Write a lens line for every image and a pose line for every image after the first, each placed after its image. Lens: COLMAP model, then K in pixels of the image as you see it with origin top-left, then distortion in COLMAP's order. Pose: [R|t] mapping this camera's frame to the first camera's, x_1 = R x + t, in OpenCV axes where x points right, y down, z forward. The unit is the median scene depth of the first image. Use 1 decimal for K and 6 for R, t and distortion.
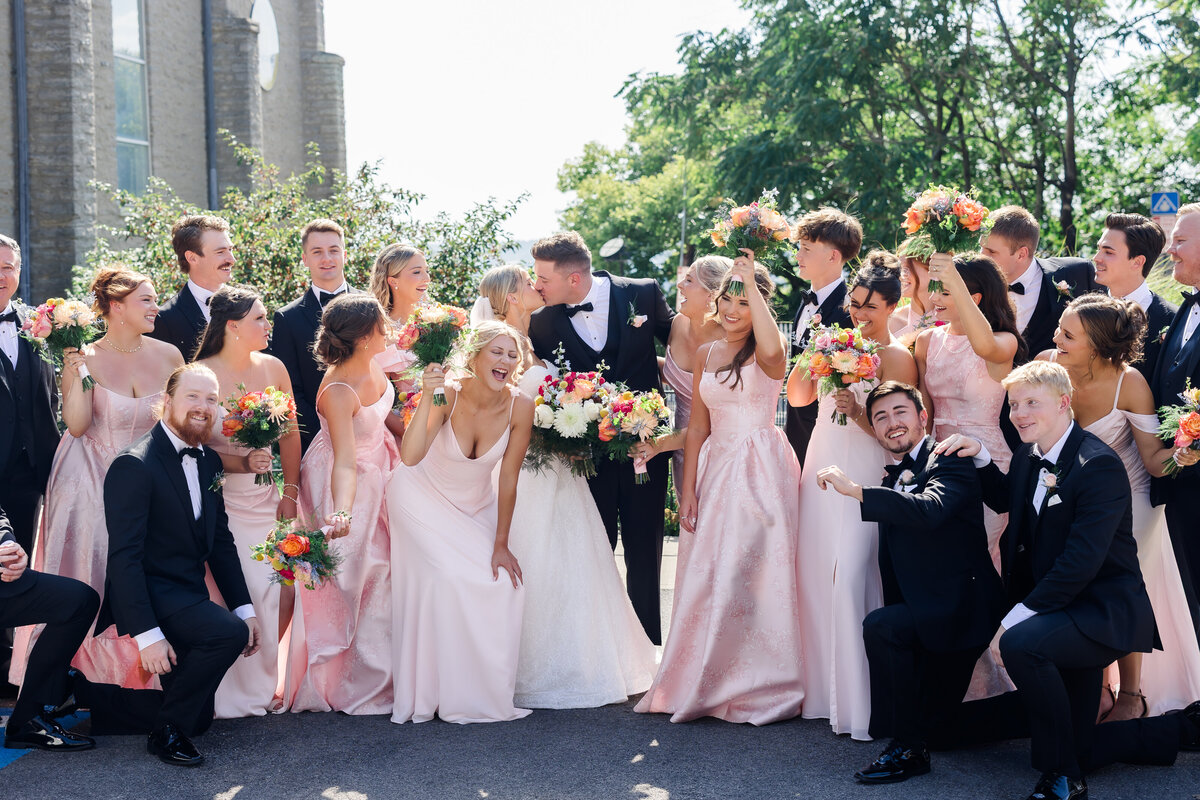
lens RADIAL K [[1706.1, 0, 600.0], [0, 1706.1, 400.0], [0, 0, 1]] dist [0.048303, 0.018431]
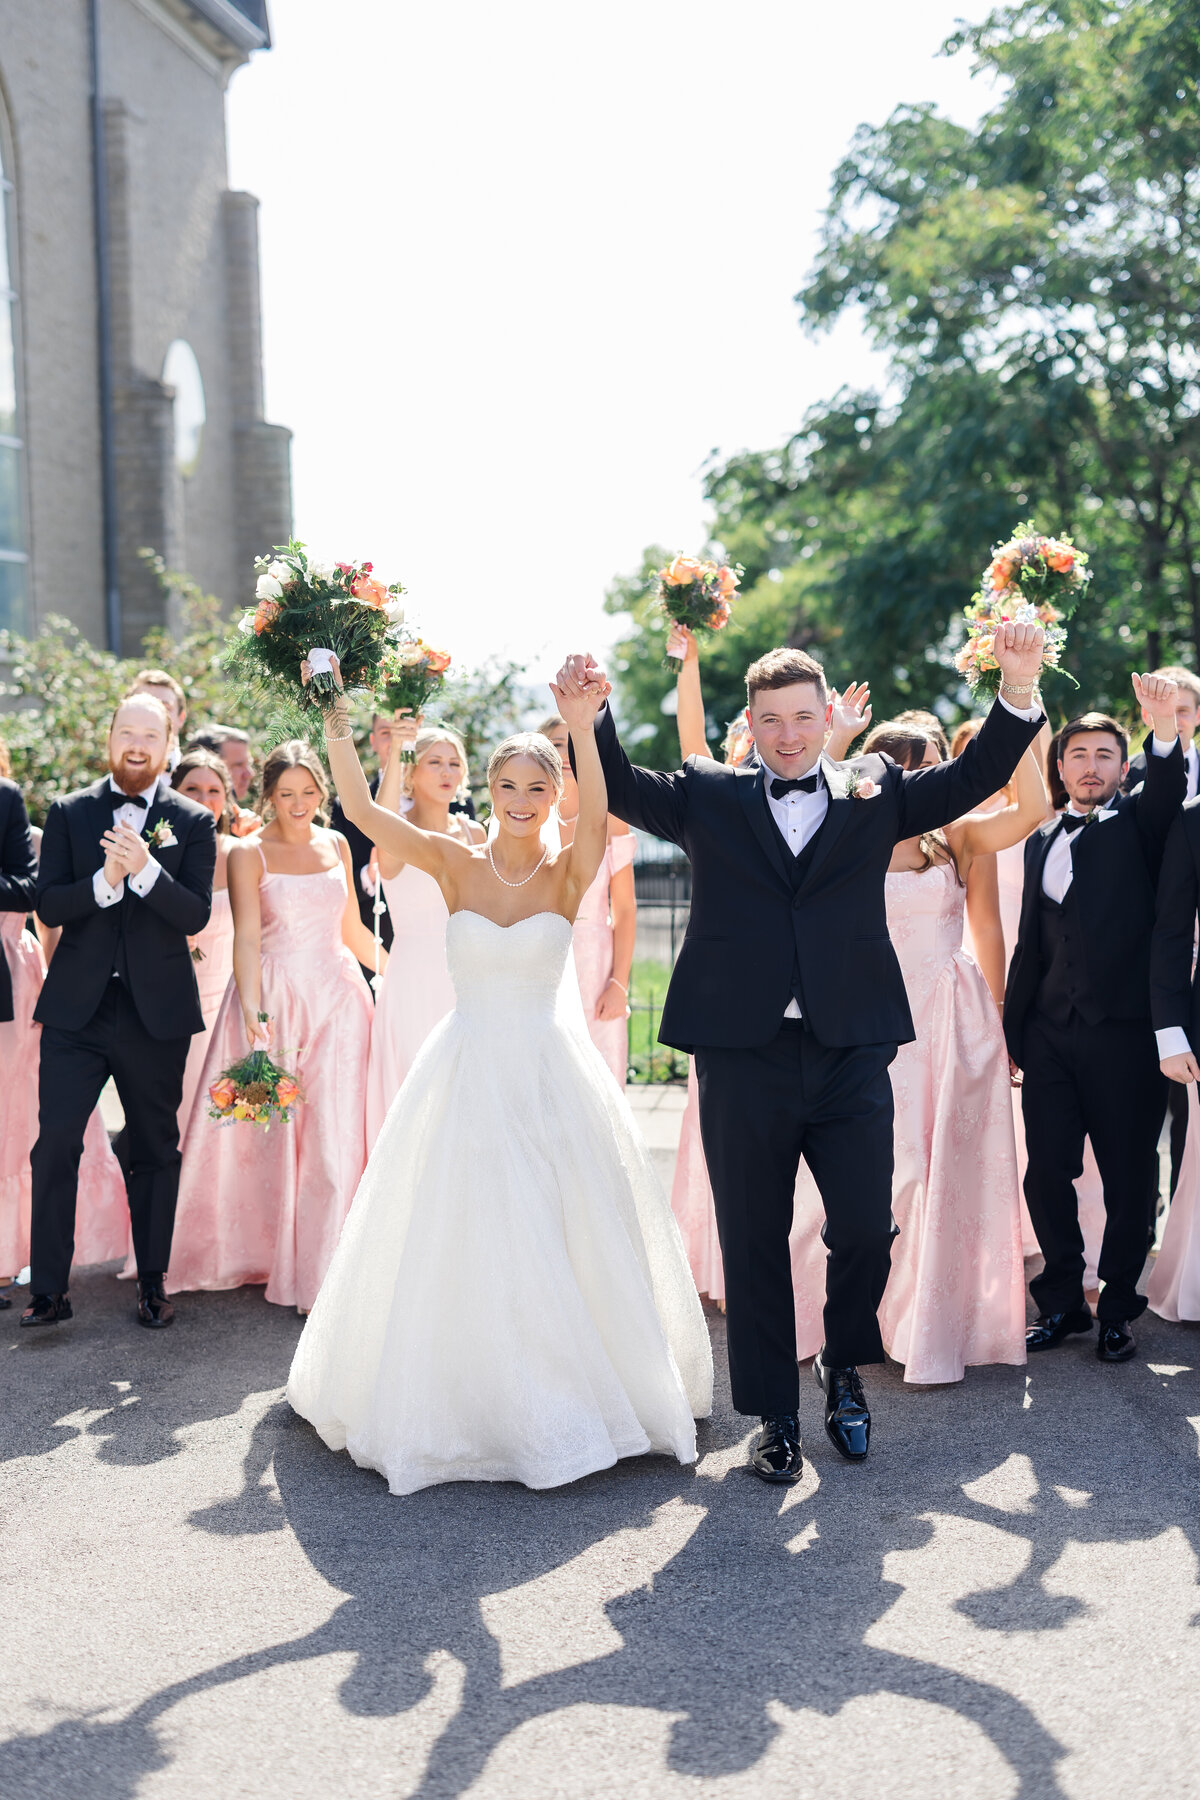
lens RADIAL K [[2607.3, 0, 600.0], [0, 2607.3, 900.0], [0, 0, 1]] dist [0.026439, -0.045361]
pose [[0.999655, 0.003511, -0.026048, 0.002839], [-0.003770, 0.999944, -0.009890, 0.001498], [0.026012, 0.009984, 0.999612, -0.054554]]
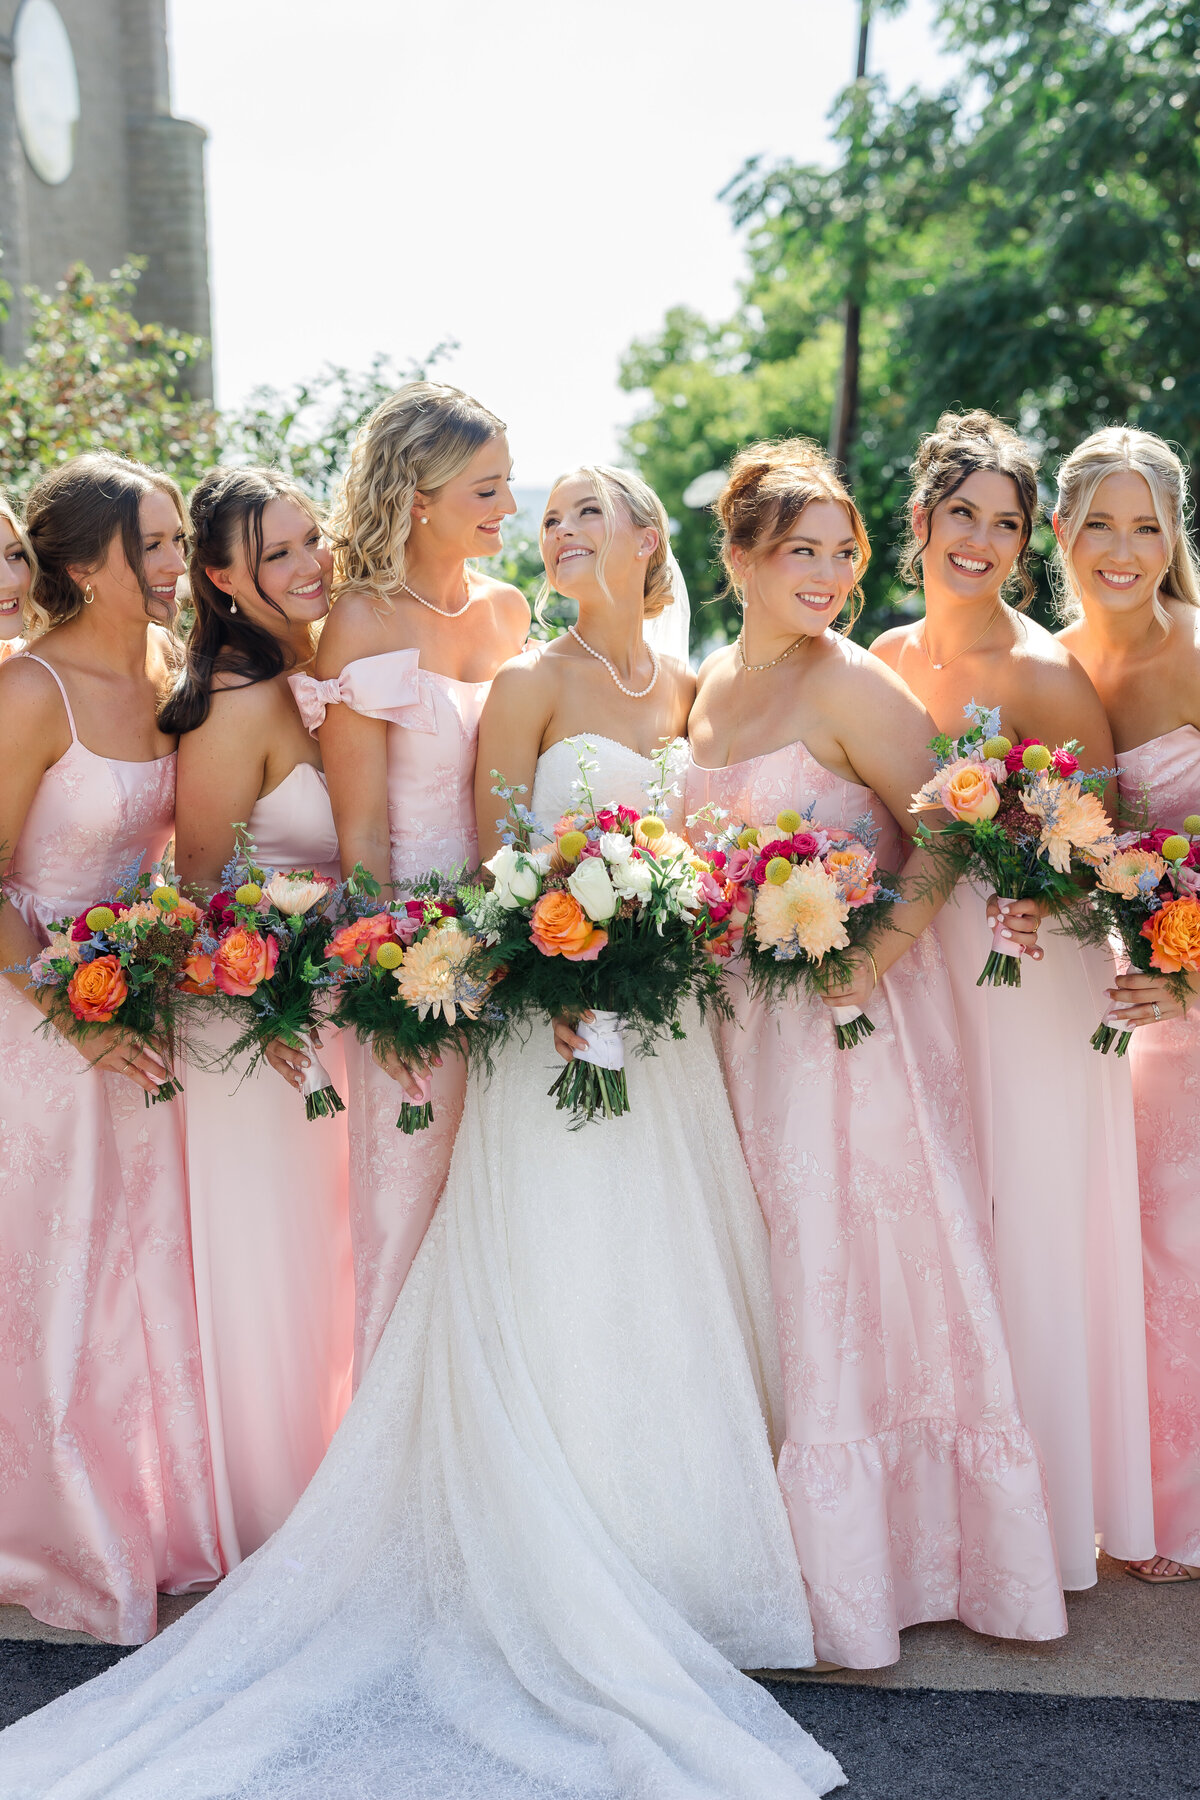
lens RADIAL K [[2661.9, 0, 598.1], [0, 2661.9, 966.9], [0, 0, 1]] dist [0.038930, -0.170858]
pose [[0.999184, 0.014376, -0.037744, 0.009617], [-0.011053, 0.996162, 0.086829, -0.010255], [0.038848, -0.086341, 0.995508, 0.143506]]
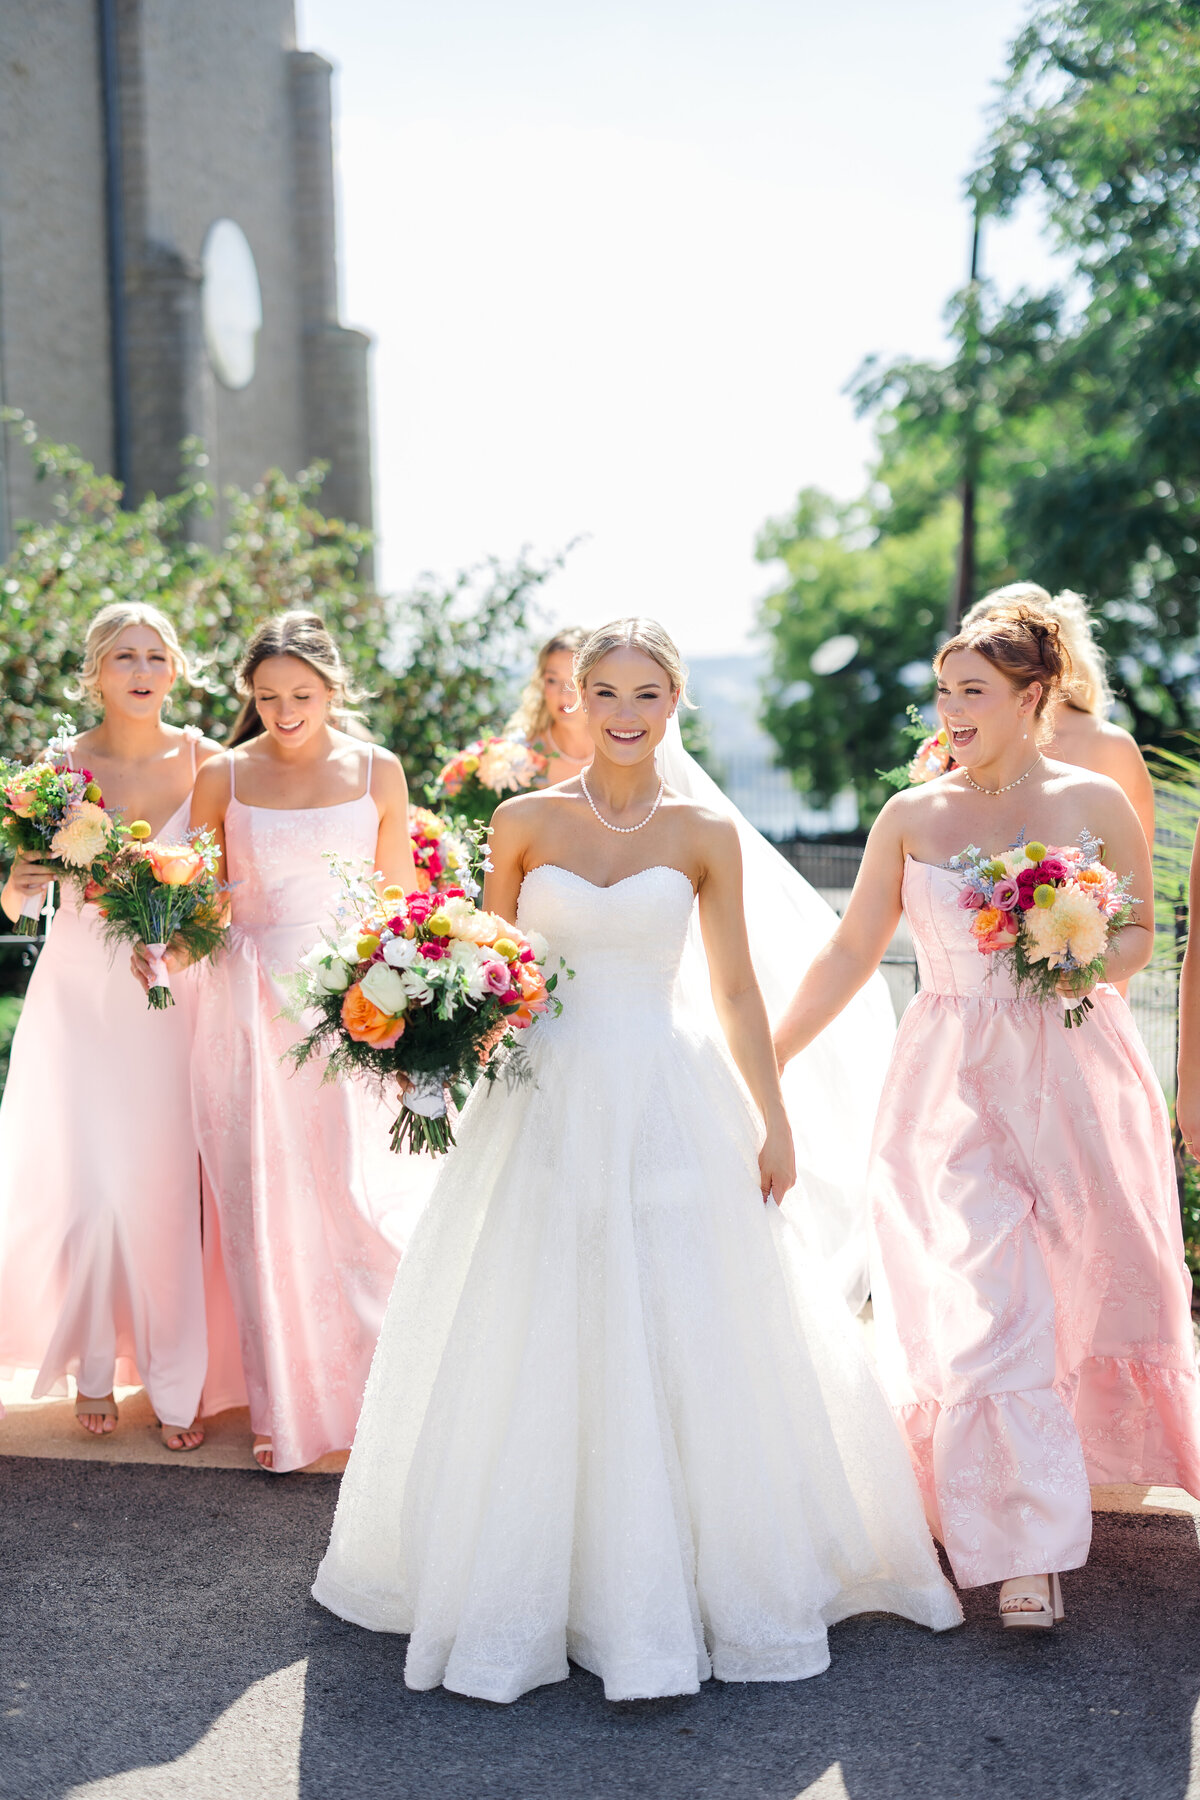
lens RADIAL K [[2607.3, 0, 600.0], [0, 2607.3, 900.0], [0, 0, 1]] dist [0.026439, -0.045361]
pose [[0.995667, 0.012410, -0.092153, 0.015403], [-0.012157, 0.999921, 0.003306, -0.006269], [0.092187, -0.002172, 0.995739, 0.100766]]
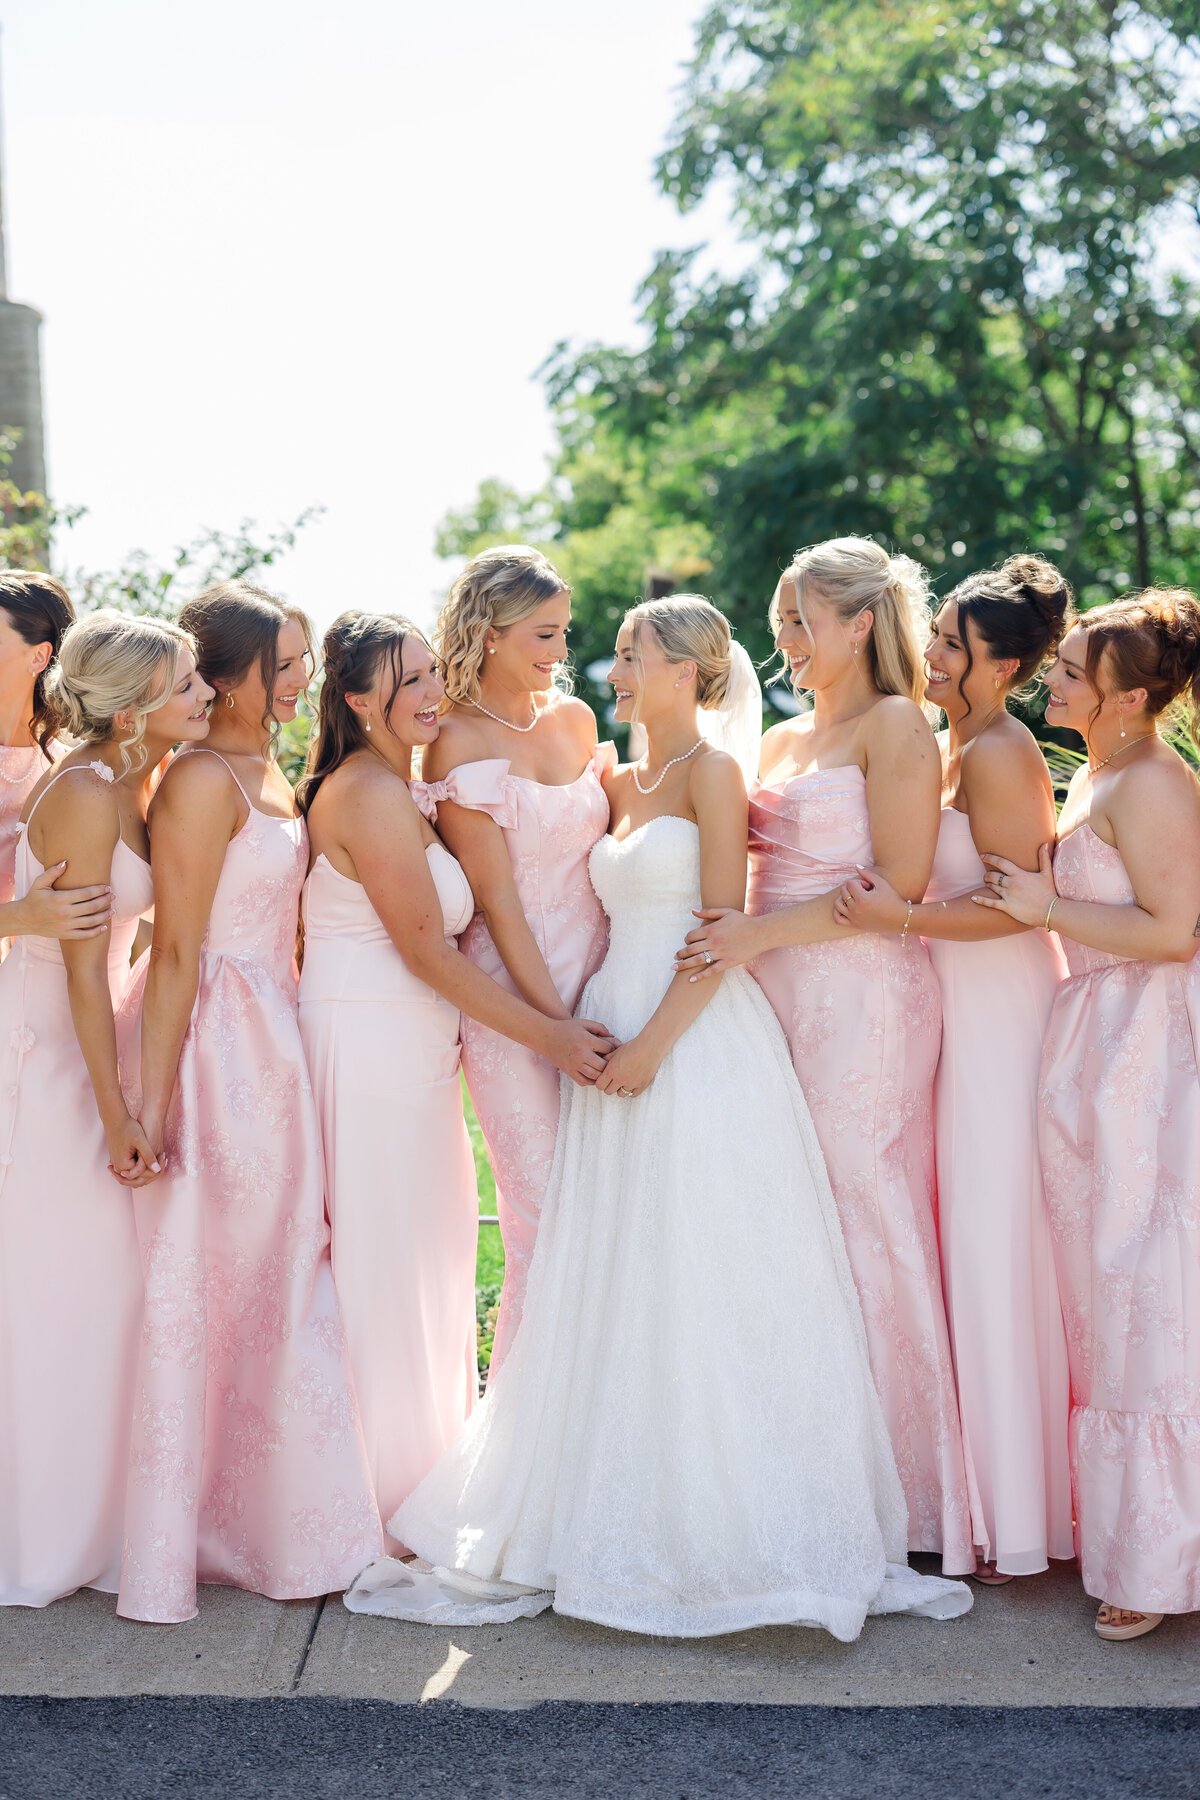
lens RADIAL K [[2607.3, 0, 600.0], [0, 2607.3, 900.0], [0, 0, 1]] dist [0.026439, -0.045361]
pose [[0.999418, -0.006422, 0.033509, 0.003743], [0.006303, 0.999974, 0.003642, -0.007995], [-0.033532, -0.003429, 0.999432, 0.134729]]
